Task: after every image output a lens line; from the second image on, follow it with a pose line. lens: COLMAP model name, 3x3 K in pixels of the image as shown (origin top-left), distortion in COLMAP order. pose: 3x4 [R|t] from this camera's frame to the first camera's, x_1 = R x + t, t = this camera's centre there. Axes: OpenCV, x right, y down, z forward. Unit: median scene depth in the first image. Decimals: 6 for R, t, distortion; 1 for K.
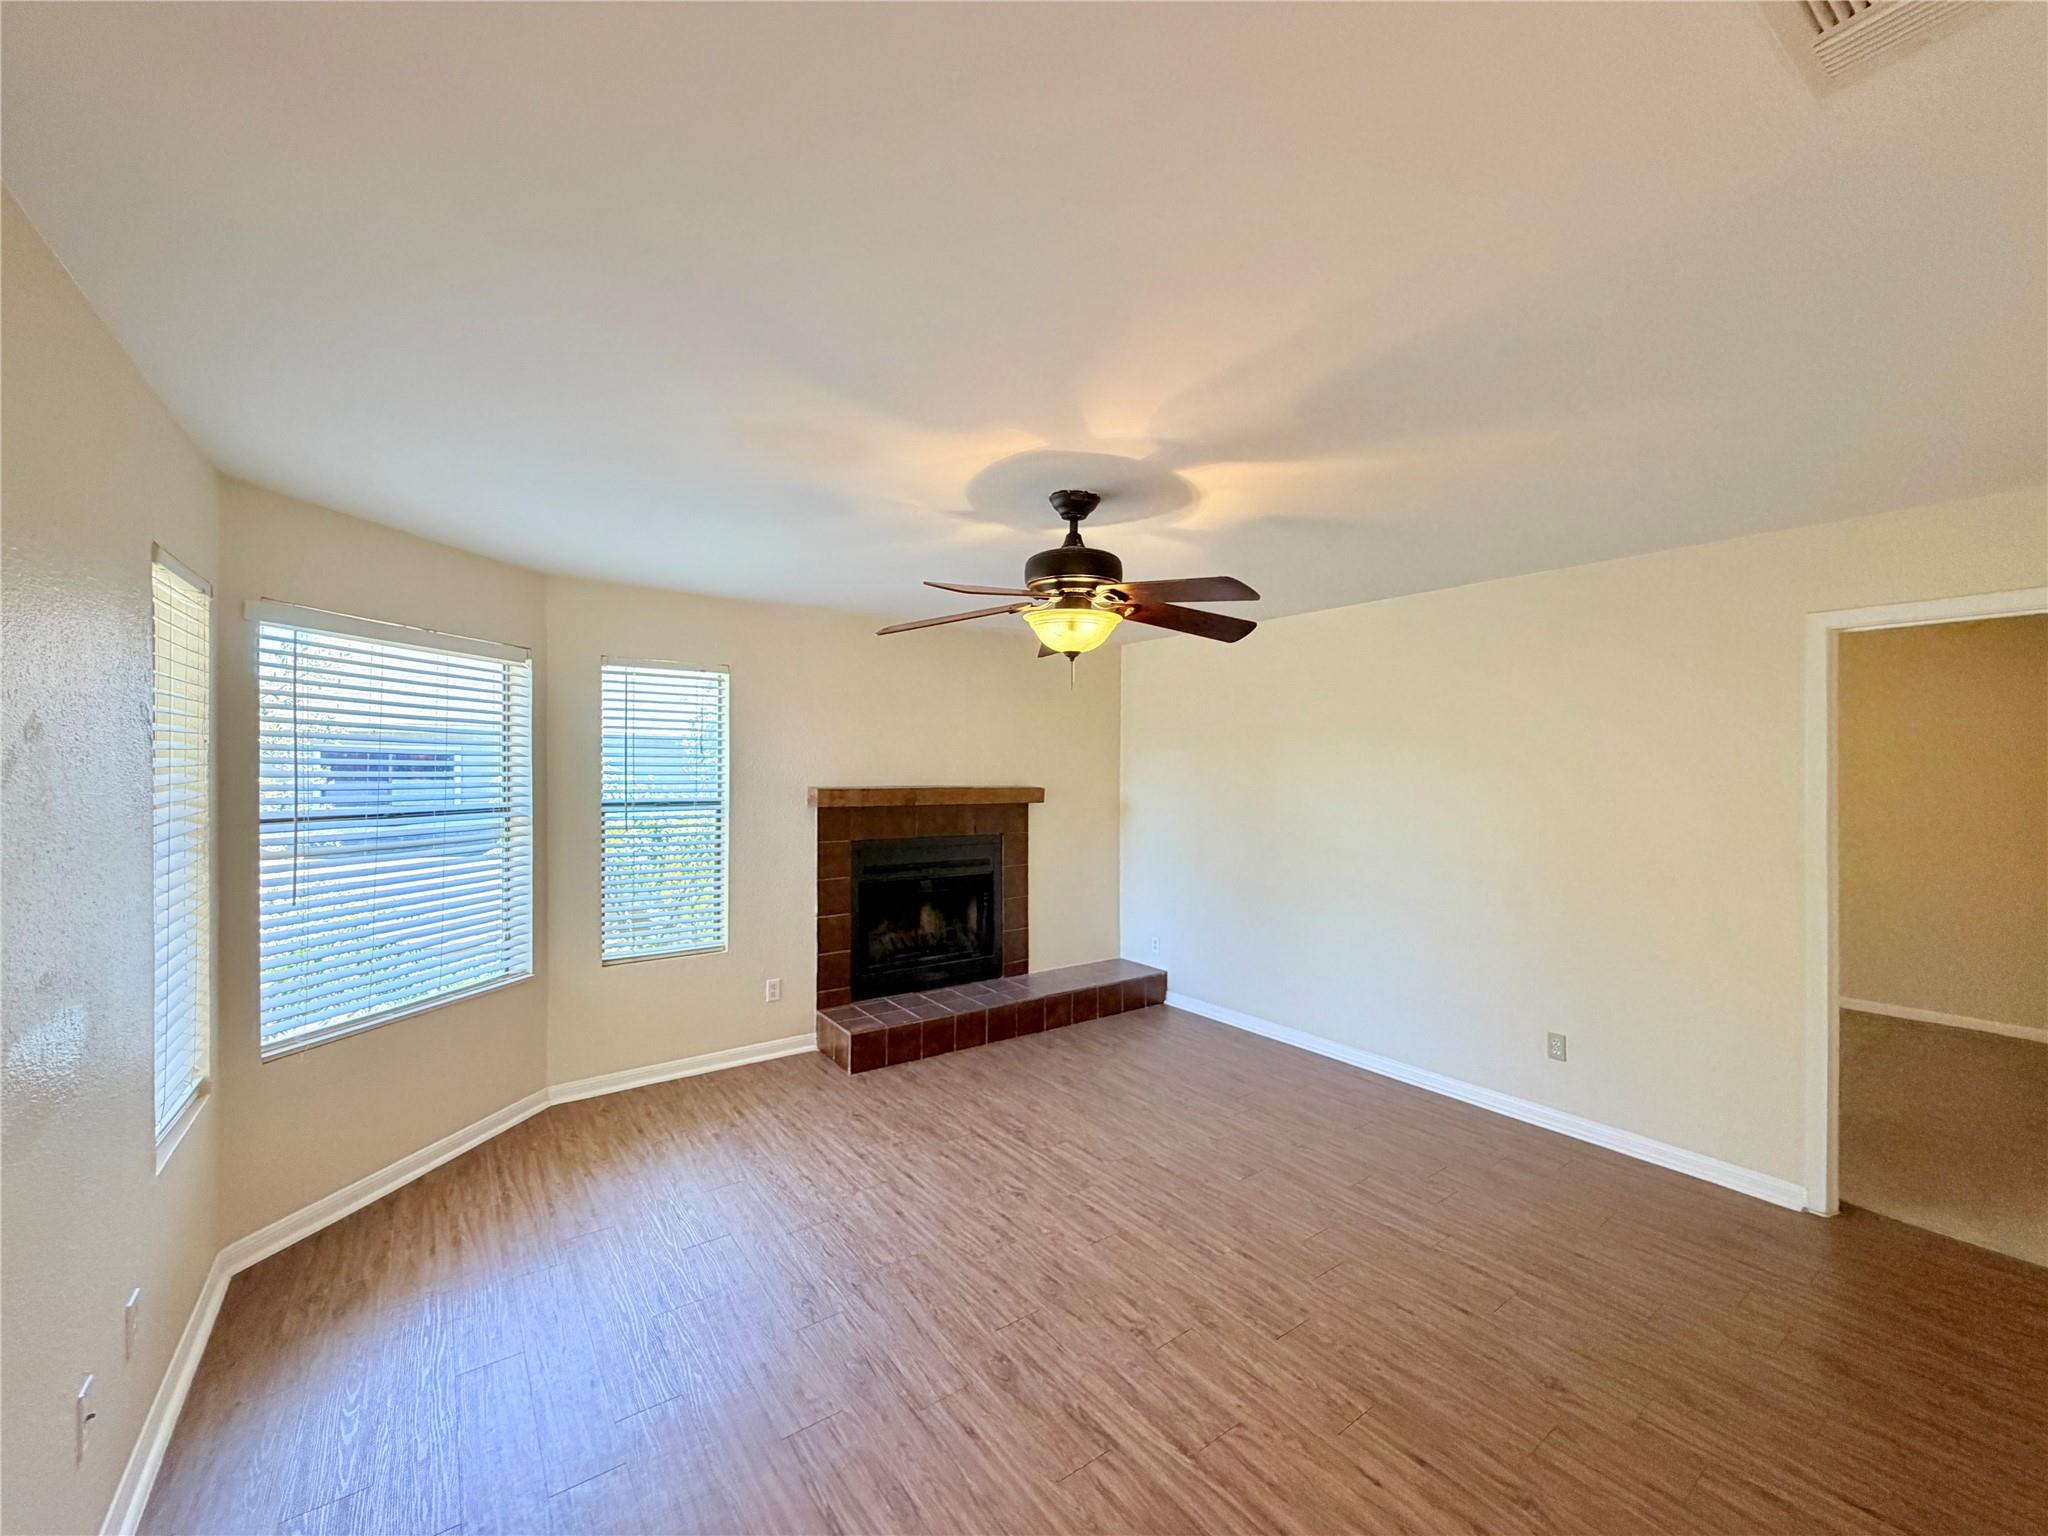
lens RADIAL K [[817.9, 0, 1019.9], [0, 817.9, 766.8], [0, 0, 1]] dist [-0.001196, 0.000193]
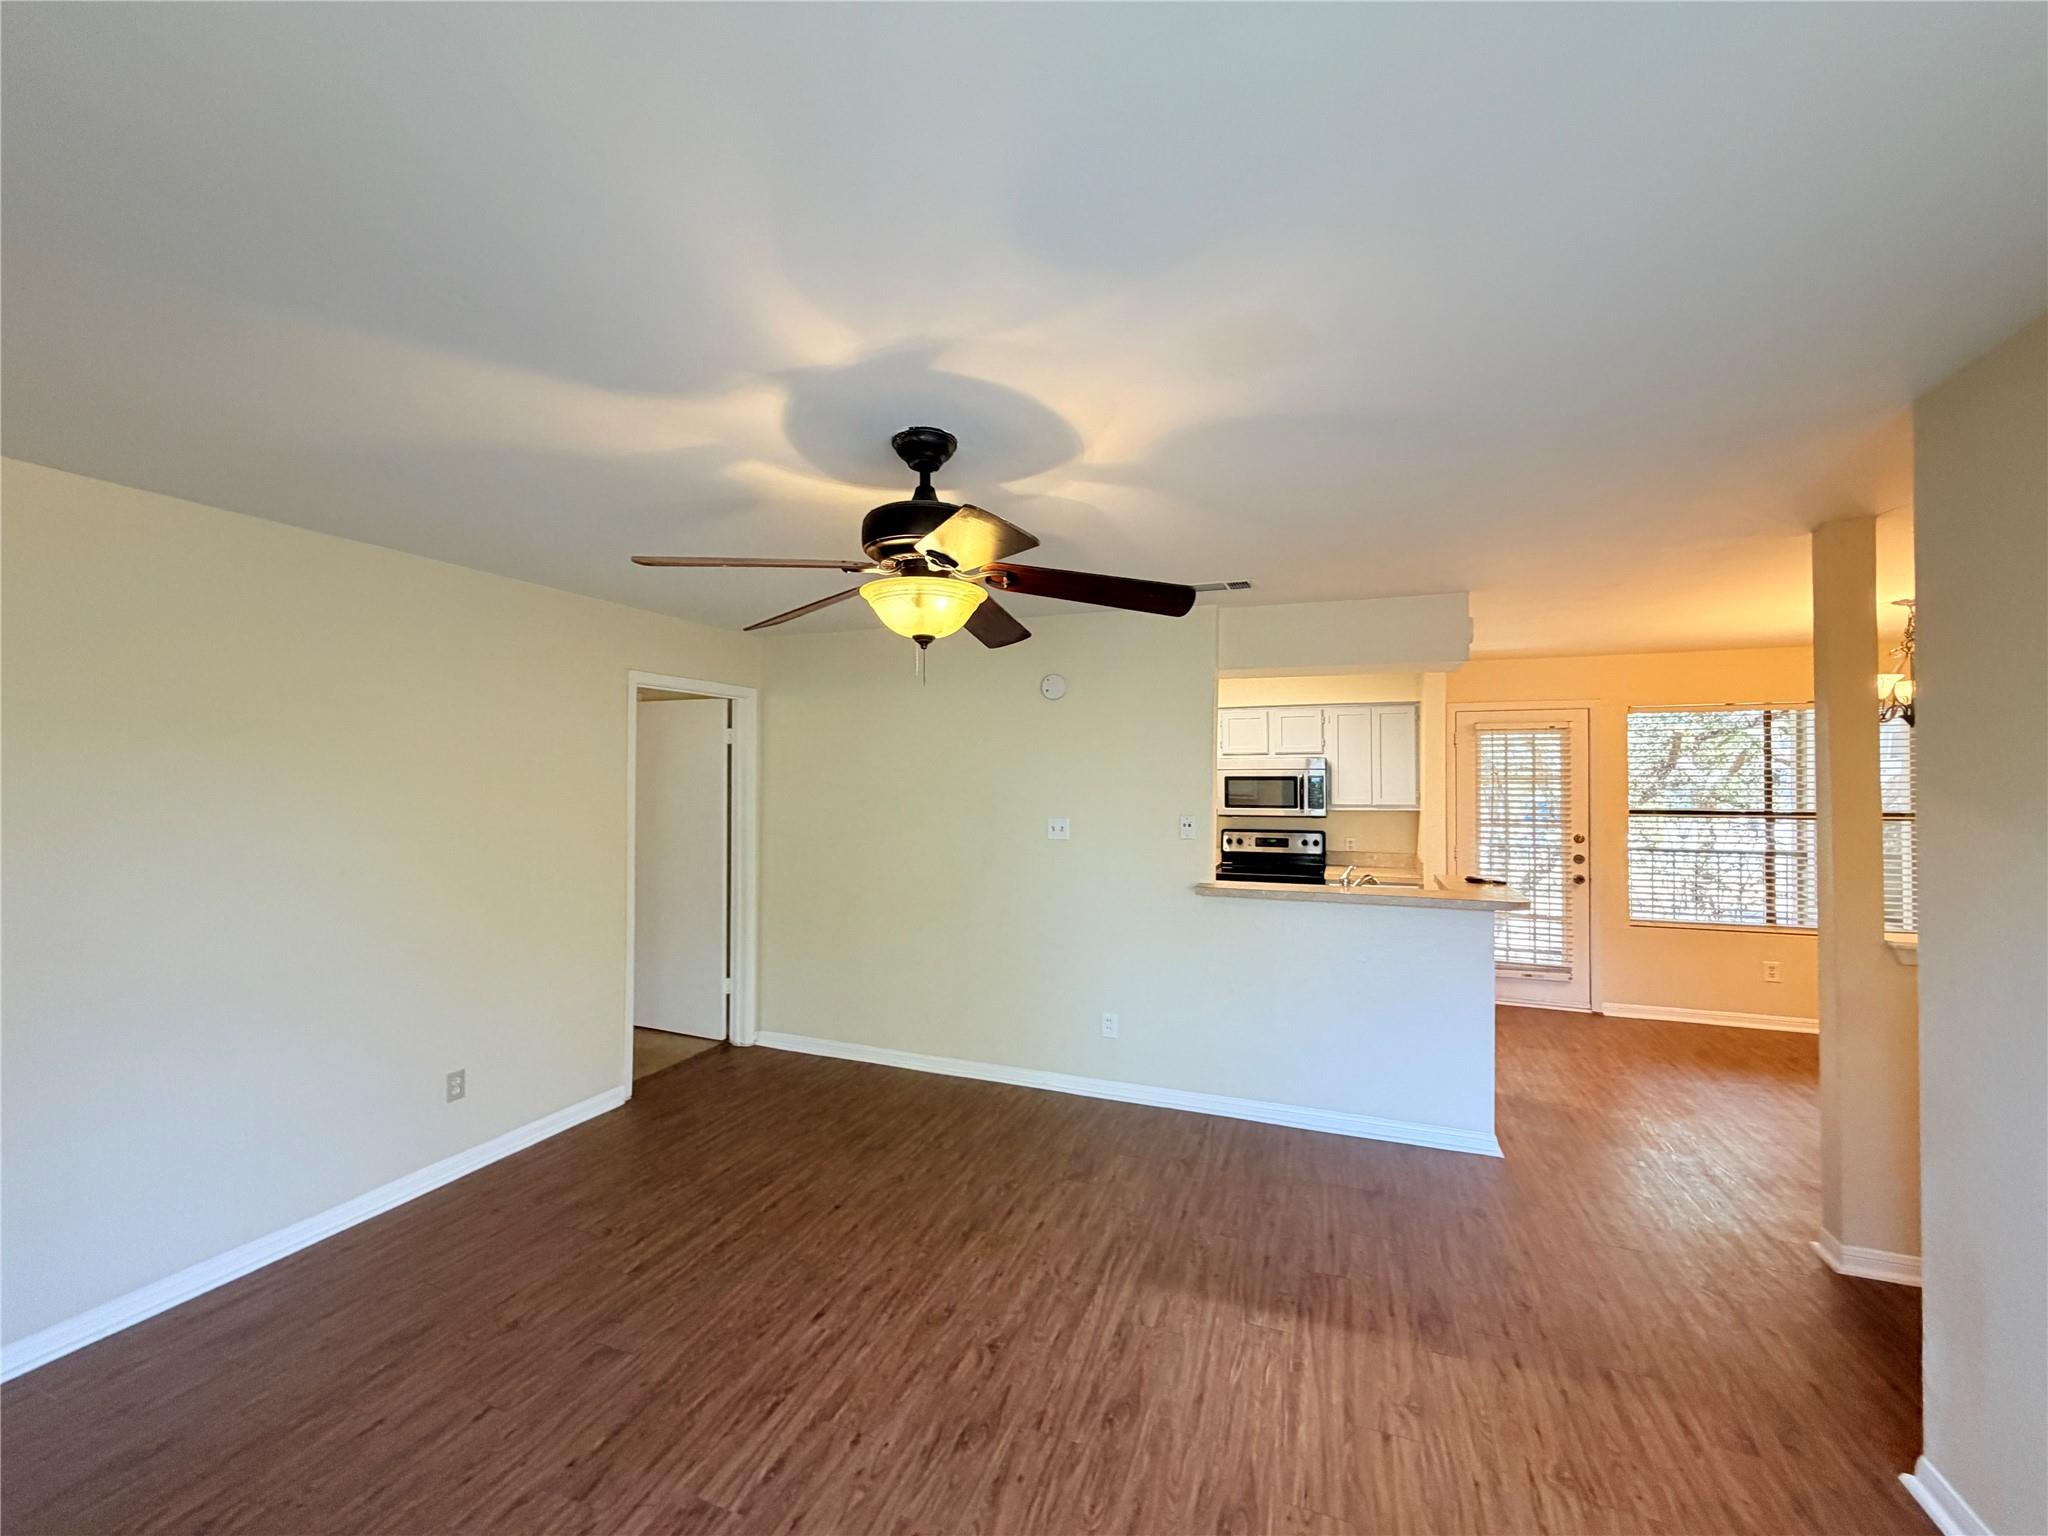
lens RADIAL K [[817.9, 0, 1019.9], [0, 817.9, 766.8], [0, 0, 1]] dist [-0.001196, 0.000193]
pose [[-0.543073, 0.007654, 0.839651, -0.405463], [-0.003041, 0.999934, -0.011083, -0.005549], [-0.839680, -0.008573, -0.543014, 0.857745]]
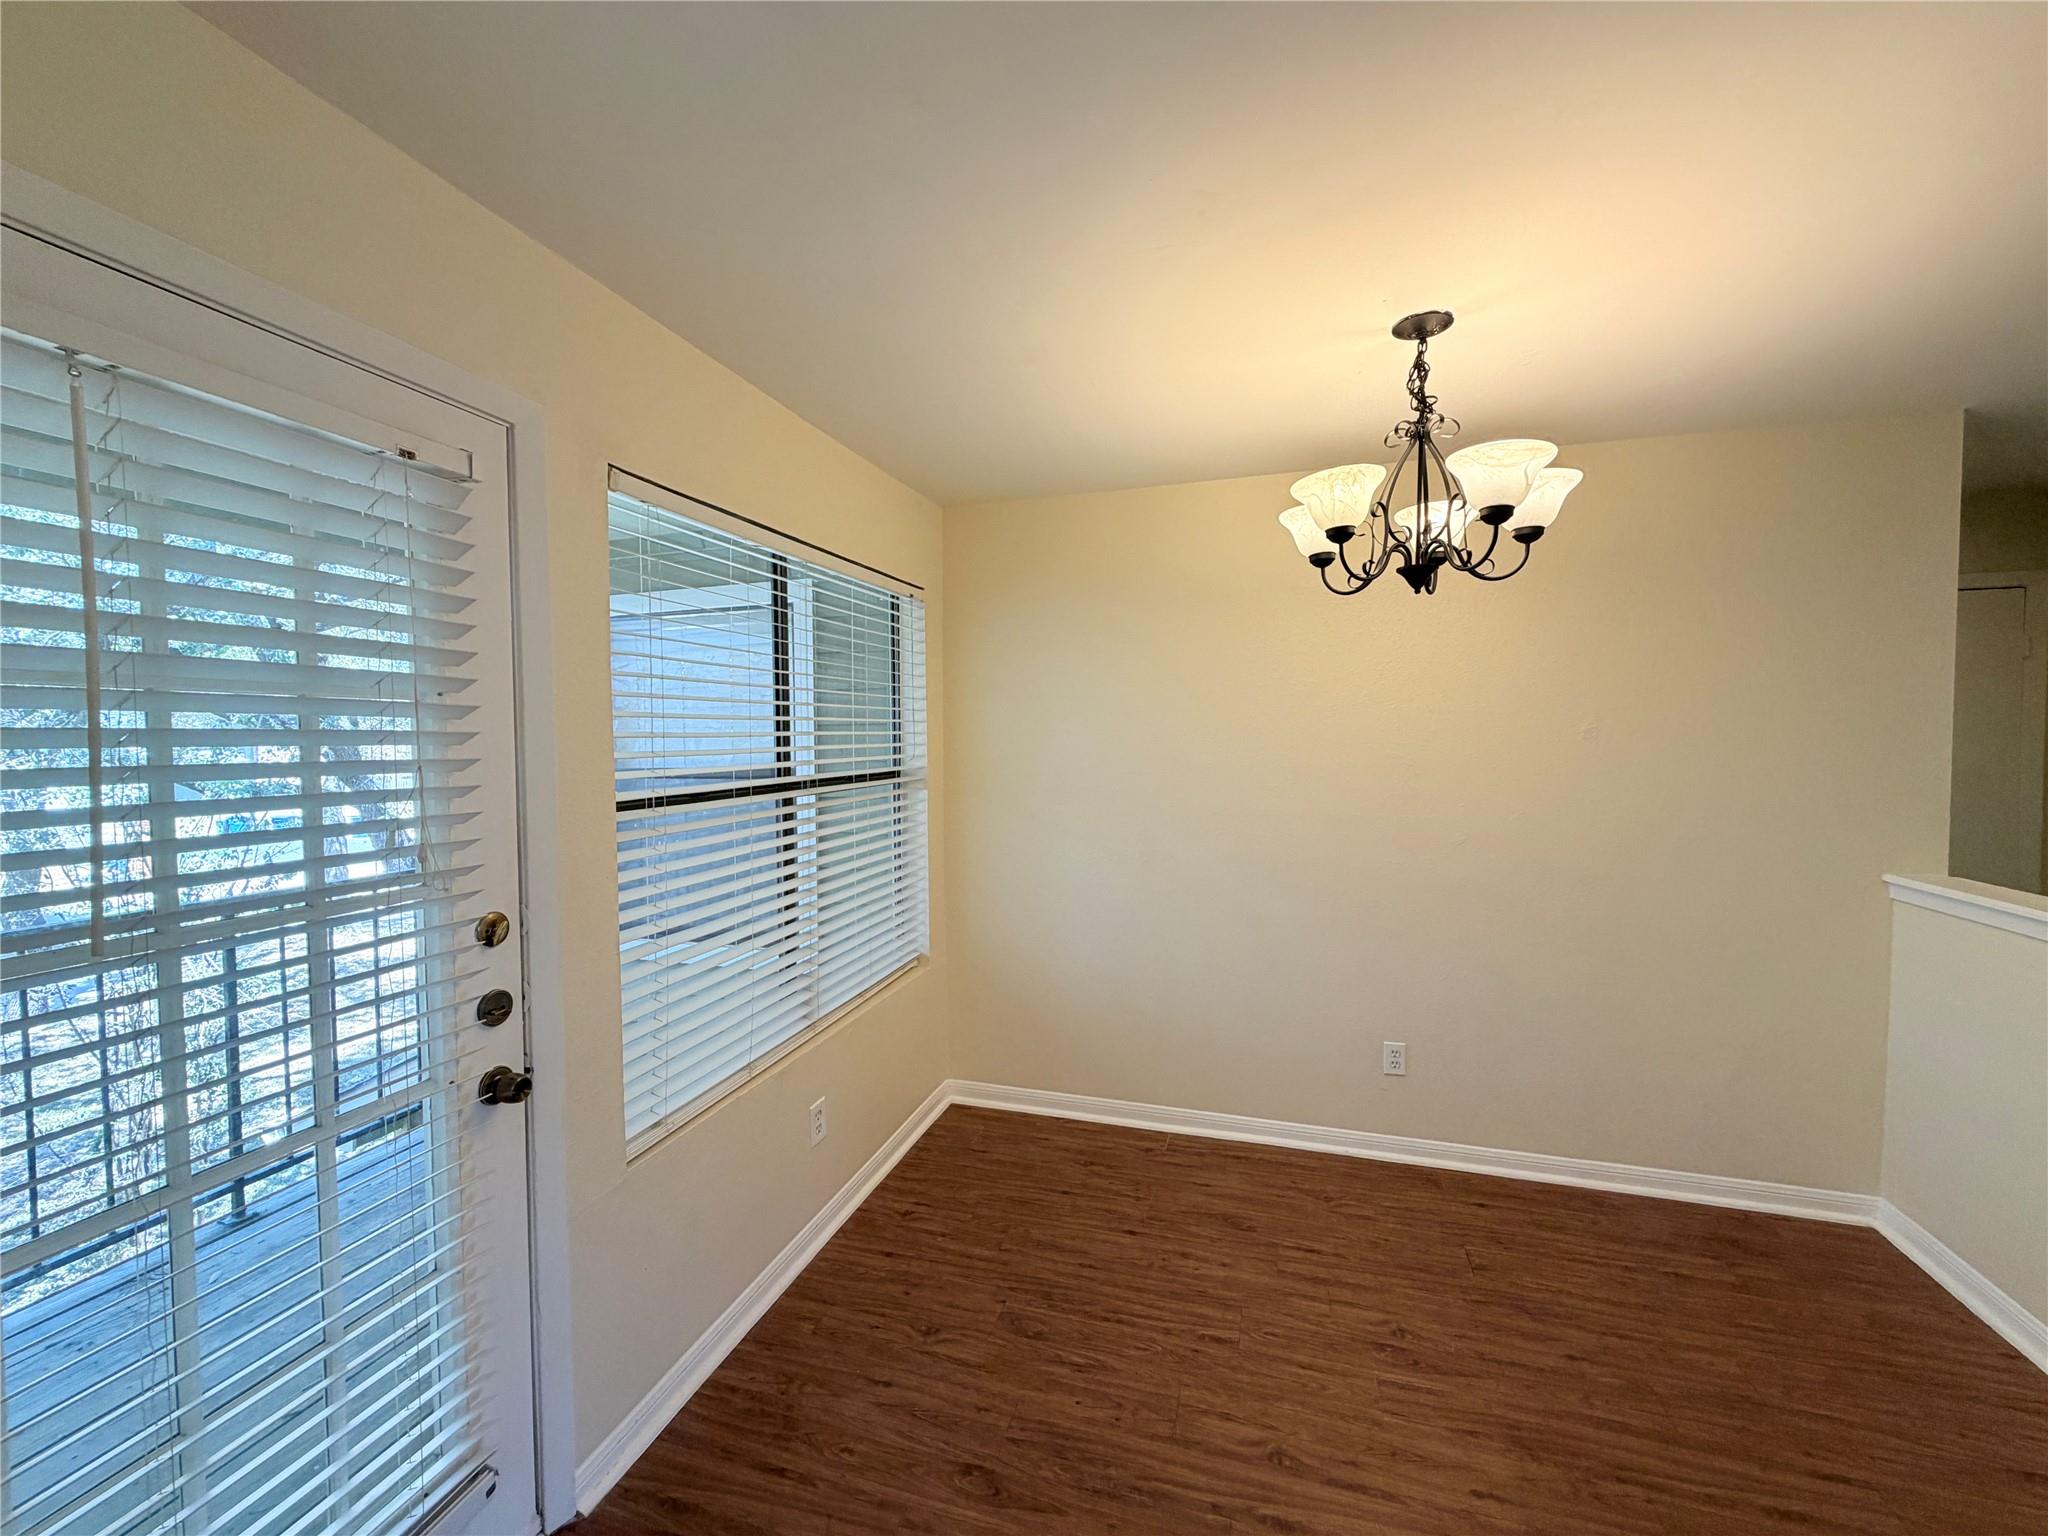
lens RADIAL K [[817.9, 0, 1019.9], [0, 817.9, 766.8], [0, 0, 1]] dist [-0.001196, 0.000193]
pose [[-0.797819, 0.024452, -0.602401, 0.276873], [0.002025, 0.999280, 0.037879, 0.014619], [0.602894, 0.029001, -0.797294, -0.277475]]
